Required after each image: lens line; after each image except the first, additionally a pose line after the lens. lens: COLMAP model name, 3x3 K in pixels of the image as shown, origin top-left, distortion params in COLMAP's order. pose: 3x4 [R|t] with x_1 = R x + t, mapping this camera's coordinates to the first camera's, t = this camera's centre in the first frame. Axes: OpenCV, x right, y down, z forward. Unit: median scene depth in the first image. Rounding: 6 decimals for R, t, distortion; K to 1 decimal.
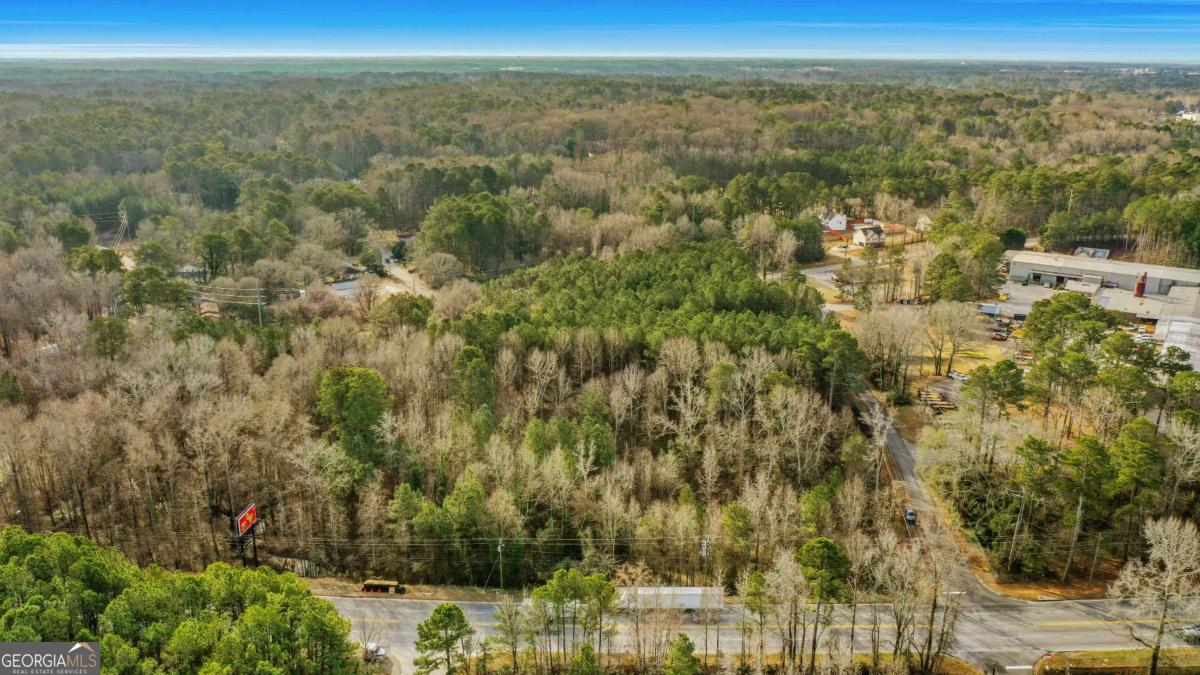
lens RADIAL K [[924.1, 0, 600.0], [0, 924.1, 337.5], [0, 0, 1]] dist [-0.011636, 0.000240]
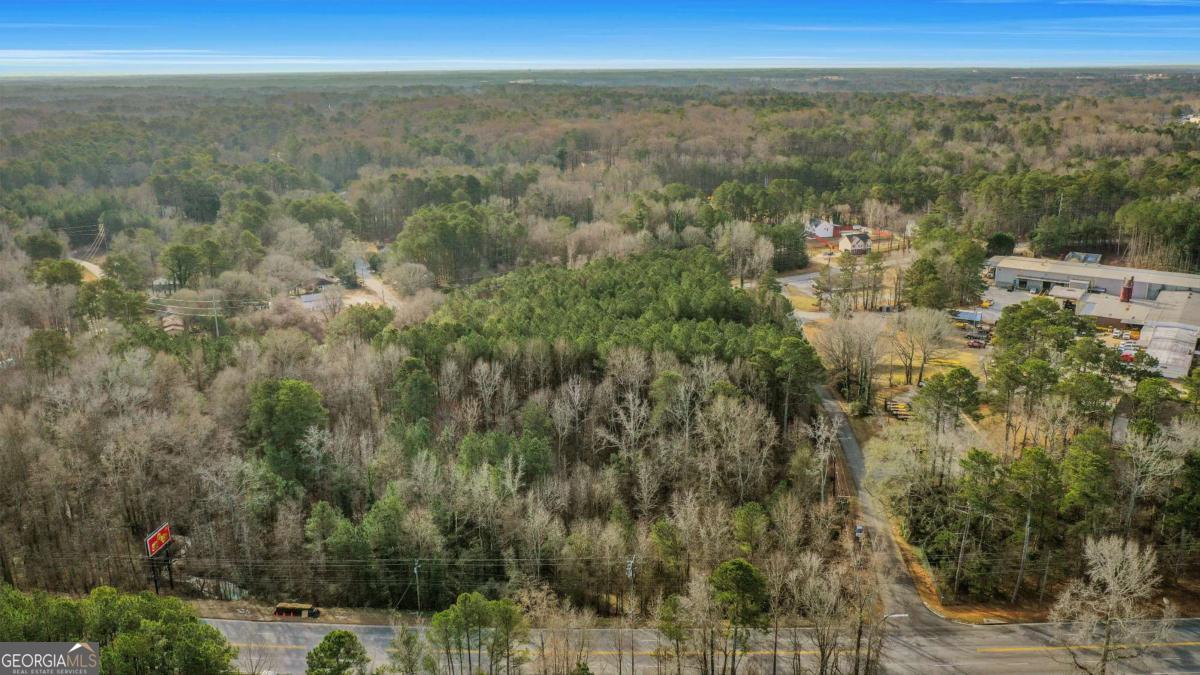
lens RADIAL K [[926.6, 0, 600.0], [0, 926.6, 337.5], [0, 0, 1]] dist [-0.010600, -0.001428]
pose [[0.999876, -0.007138, -0.014058, 0.042721], [0.006955, 0.999891, -0.013038, 0.001614], [0.014150, 0.012939, 0.999816, 0.021568]]
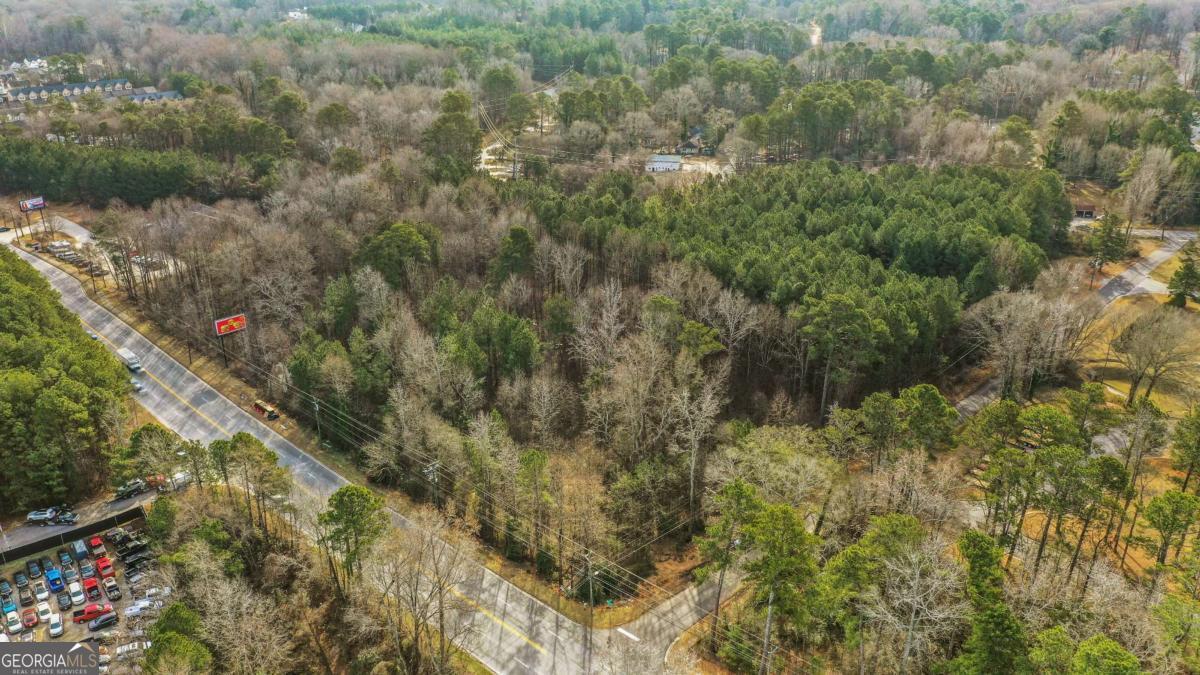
lens RADIAL K [[926.6, 0, 600.0], [0, 926.6, 337.5], [0, 0, 1]] dist [-0.010600, -0.001428]
pose [[0.770553, 0.259146, -0.582316, 0.329255], [-0.182946, 0.965095, 0.187409, -0.047519], [0.610557, -0.037876, 0.791066, 0.161309]]
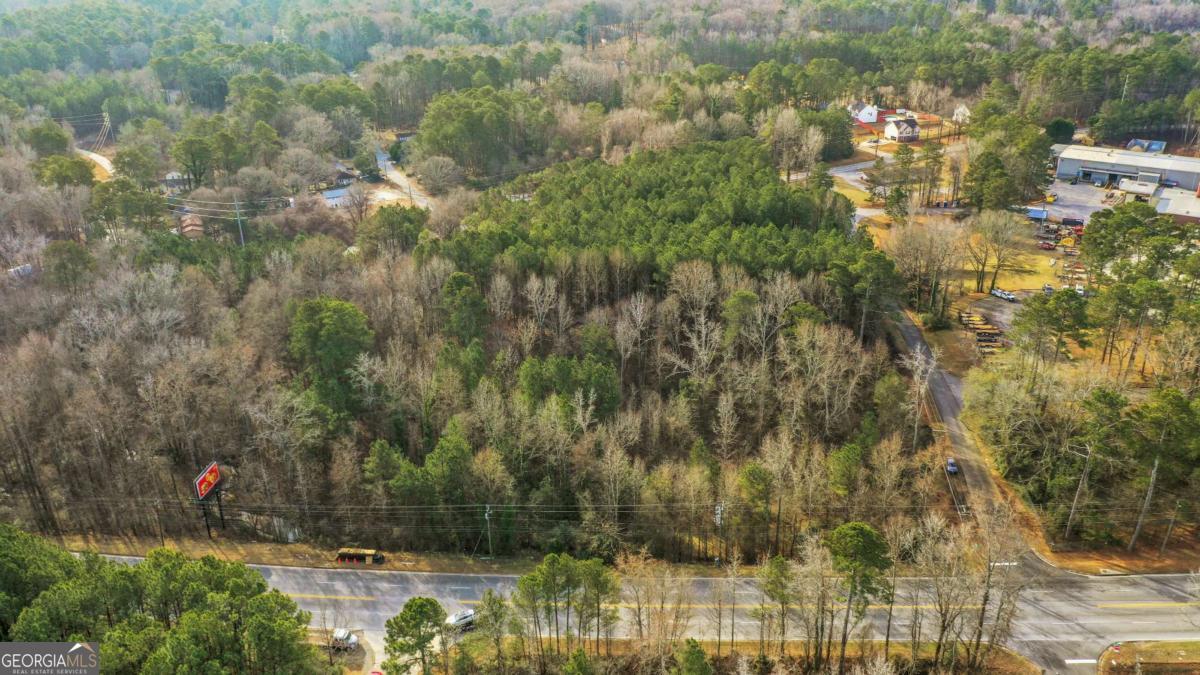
lens RADIAL K [[924.1, 0, 600.0], [0, 924.1, 337.5], [0, 0, 1]] dist [-0.011636, 0.000240]
pose [[0.999712, -0.009270, -0.022150, 0.009345], [0.011849, 0.992788, 0.119296, -0.020388], [0.020885, -0.119524, 0.992612, 0.063785]]
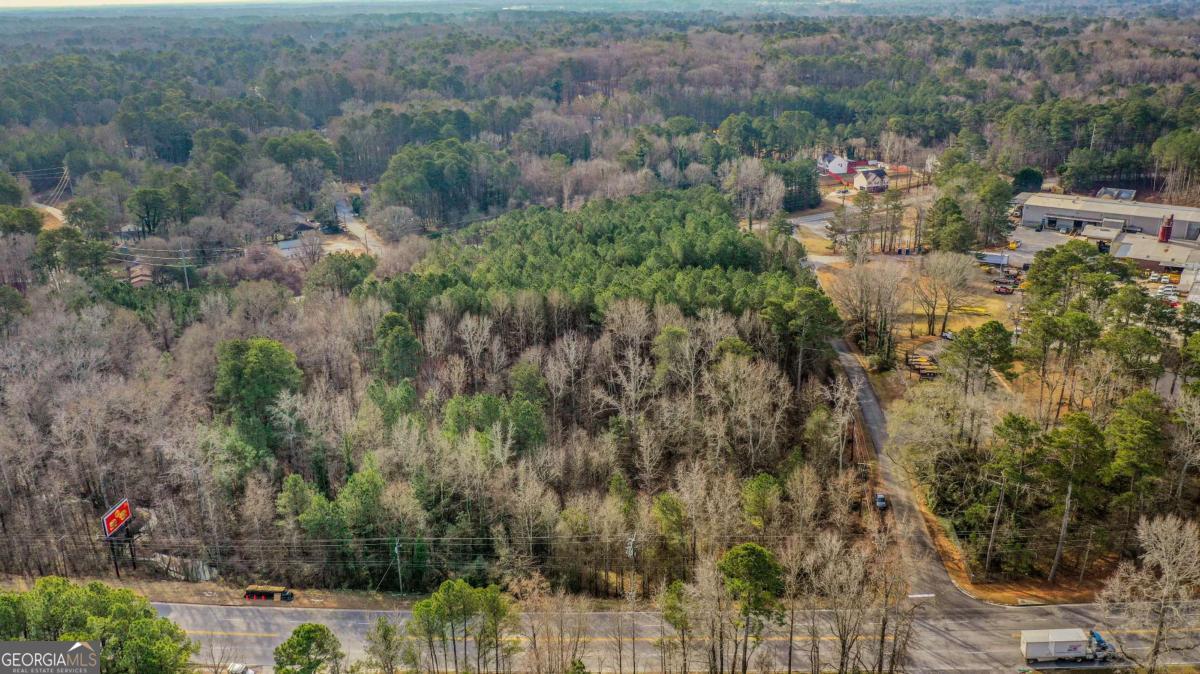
lens RADIAL K [[961.1, 0, 599.0], [0, 961.1, 335.6], [0, 0, 1]] dist [-0.009191, 0.000413]
pose [[0.999753, -0.014700, -0.016667, 0.044469], [0.015464, 0.998789, 0.046710, -0.005175], [0.015960, -0.046956, 0.998769, 0.049202]]
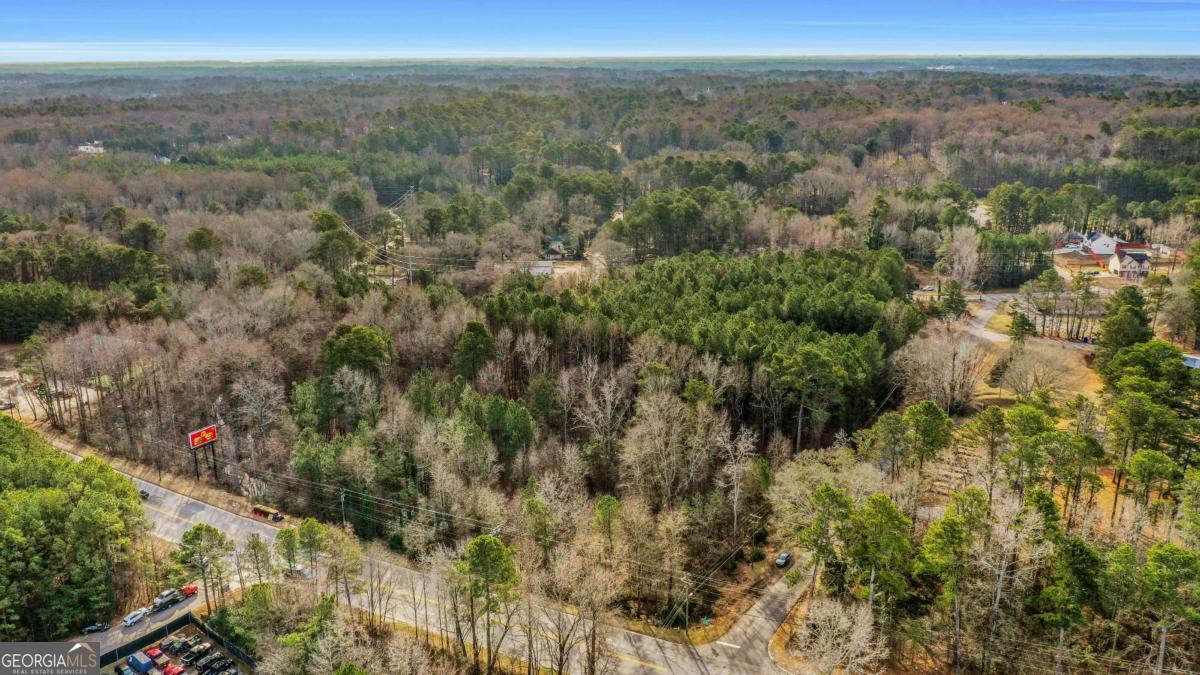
lens RADIAL K [[926.6, 0, 600.0], [0, 926.6, 337.5], [0, 0, 1]] dist [-0.010600, -0.001428]
pose [[0.902998, 0.119924, -0.412569, 0.262290], [-0.119965, 0.992440, 0.025909, -0.009782], [0.412557, 0.026099, 0.910558, 0.059397]]
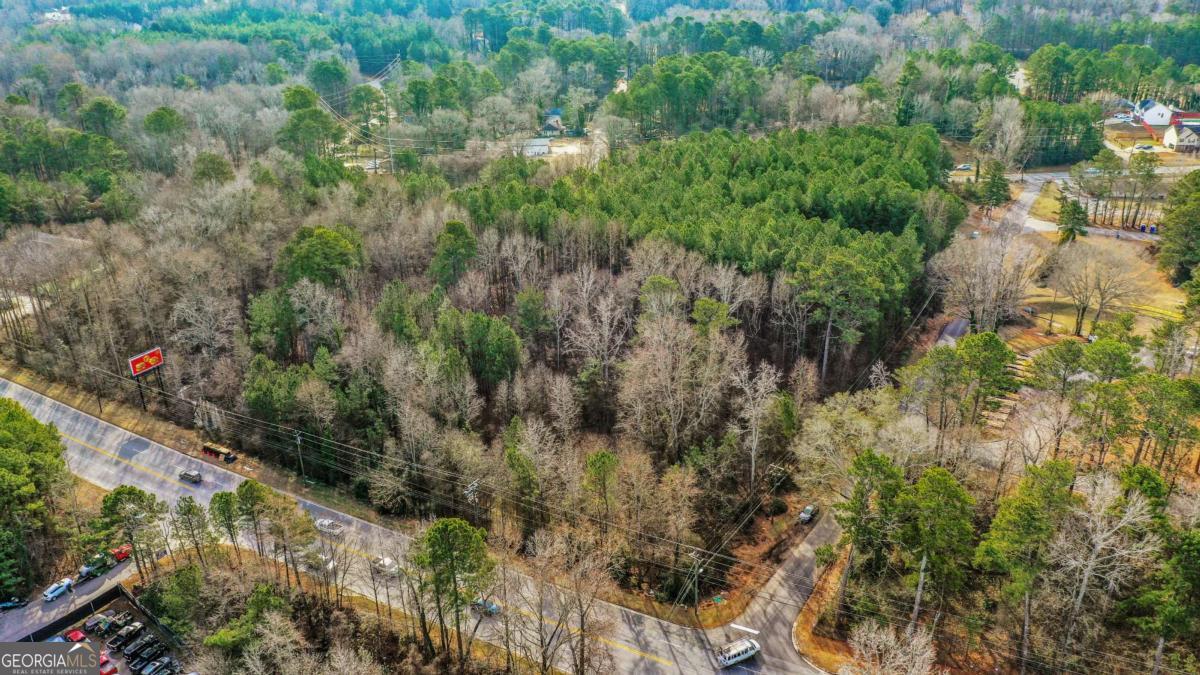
lens RADIAL K [[930.5, 0, 600.7], [0, 930.5, 331.0], [0, 0, 1]] dist [-0.008602, -0.002287]
pose [[0.900972, 0.166091, -0.400828, 0.235168], [-0.109223, 0.980901, 0.160946, -0.029169], [0.419904, -0.101229, 0.901905, 0.129070]]
